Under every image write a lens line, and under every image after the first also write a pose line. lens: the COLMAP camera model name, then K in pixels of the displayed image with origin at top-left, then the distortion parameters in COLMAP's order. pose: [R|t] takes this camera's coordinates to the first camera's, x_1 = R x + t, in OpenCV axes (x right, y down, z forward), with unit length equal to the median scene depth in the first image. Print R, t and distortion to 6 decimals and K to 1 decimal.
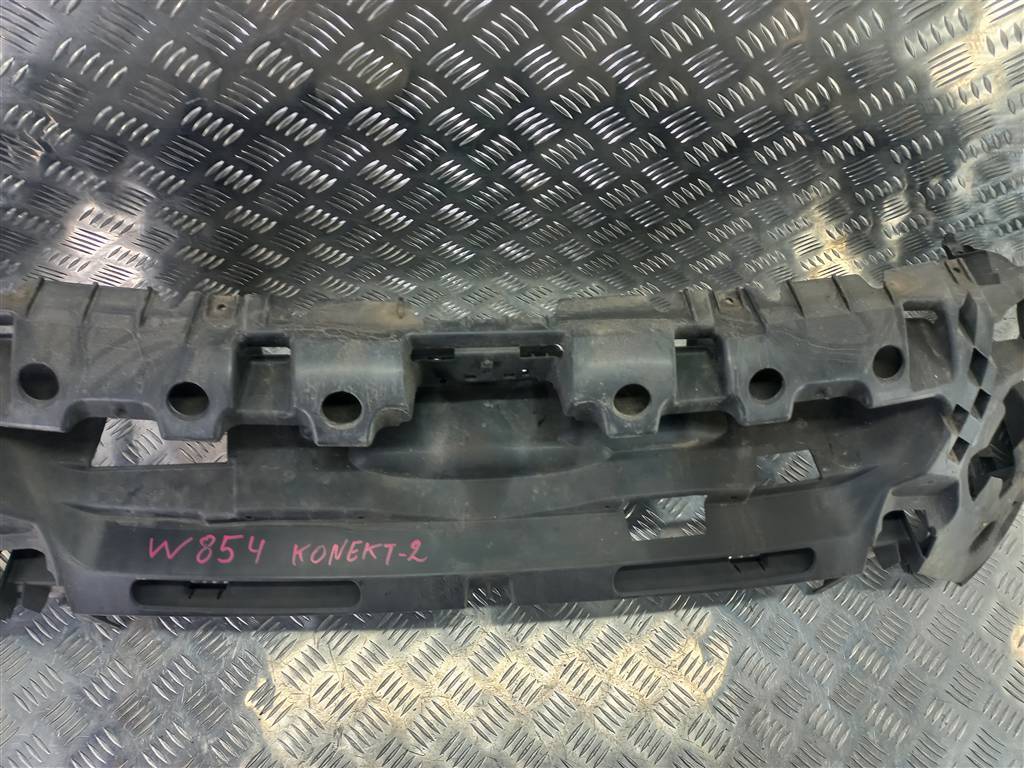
lens RADIAL K [[738.4, 0, 514.6], [0, 738.4, 398.8], [0, 0, 1]] dist [0.005571, 0.001501]
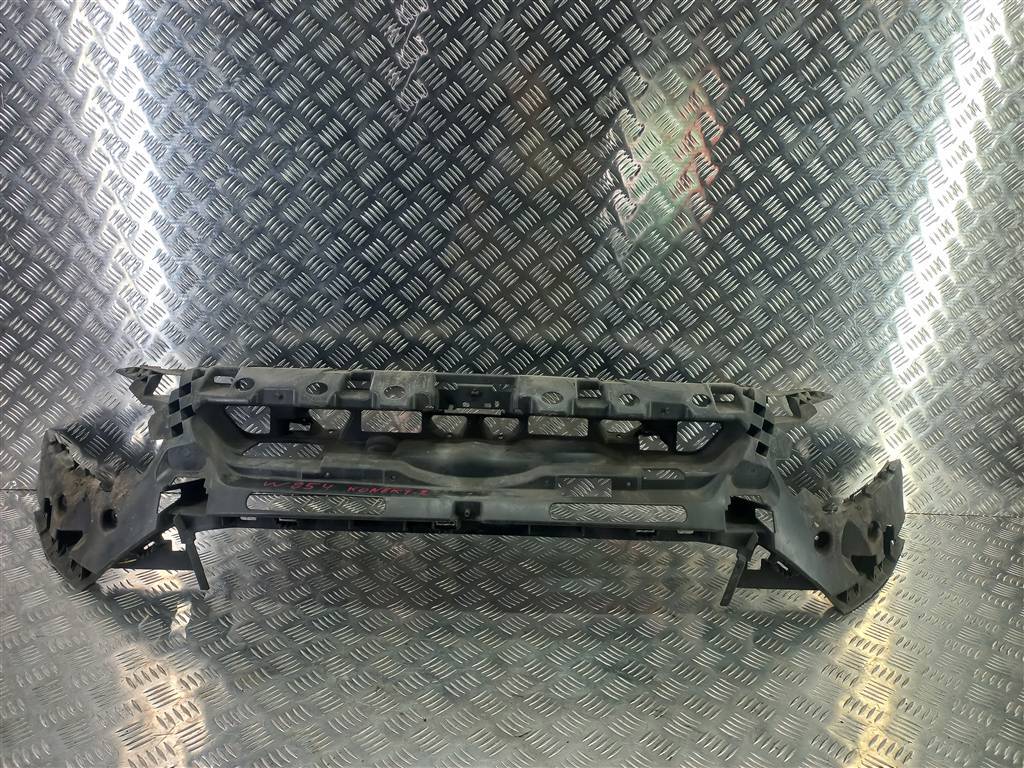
lens RADIAL K [[748.8, 0, 504.8], [0, 748.8, 382.7], [0, 0, 1]] dist [0.045542, -0.037264]
pose [[0.995960, -0.029035, -0.084974, 0.184228], [-0.044334, 0.663925, -0.746484, 1.249050], [0.078091, 0.747235, 0.659956, -0.227240]]
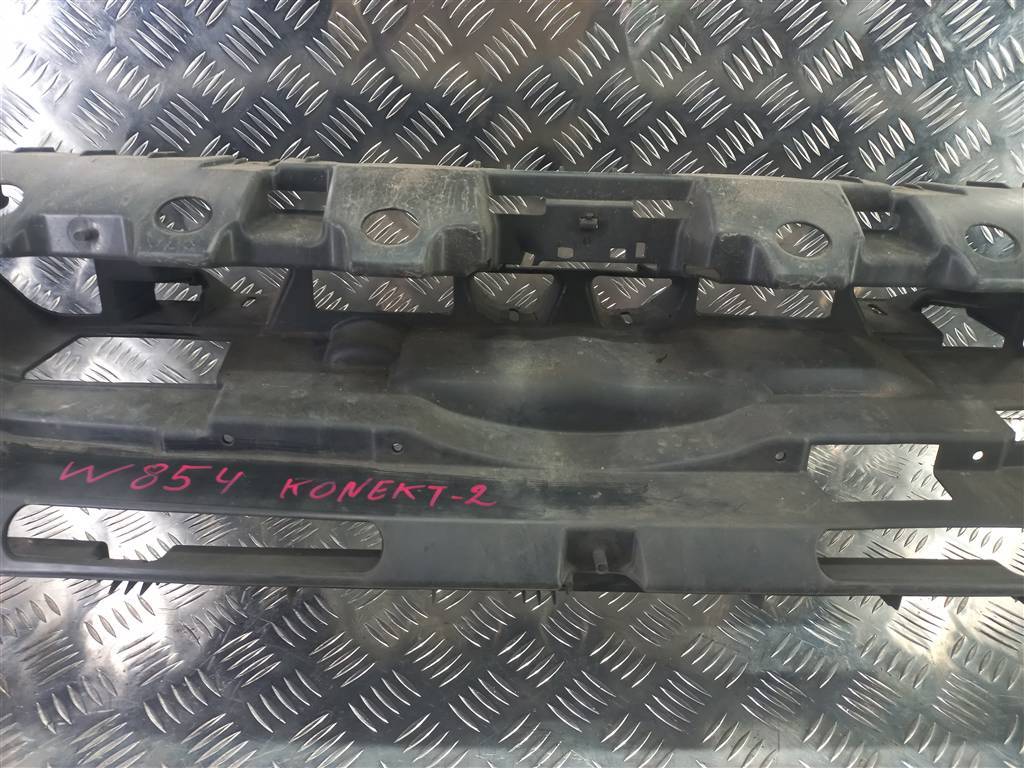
lens RADIAL K [[748.8, 0, 504.8], [0, 748.8, 382.7], [0, 0, 1]] dist [0.045542, -0.037264]
pose [[0.997563, -0.011738, -0.068778, -0.067959], [-0.026660, 0.846821, -0.531209, 0.461038], [0.064478, 0.531748, 0.844445, 0.423492]]
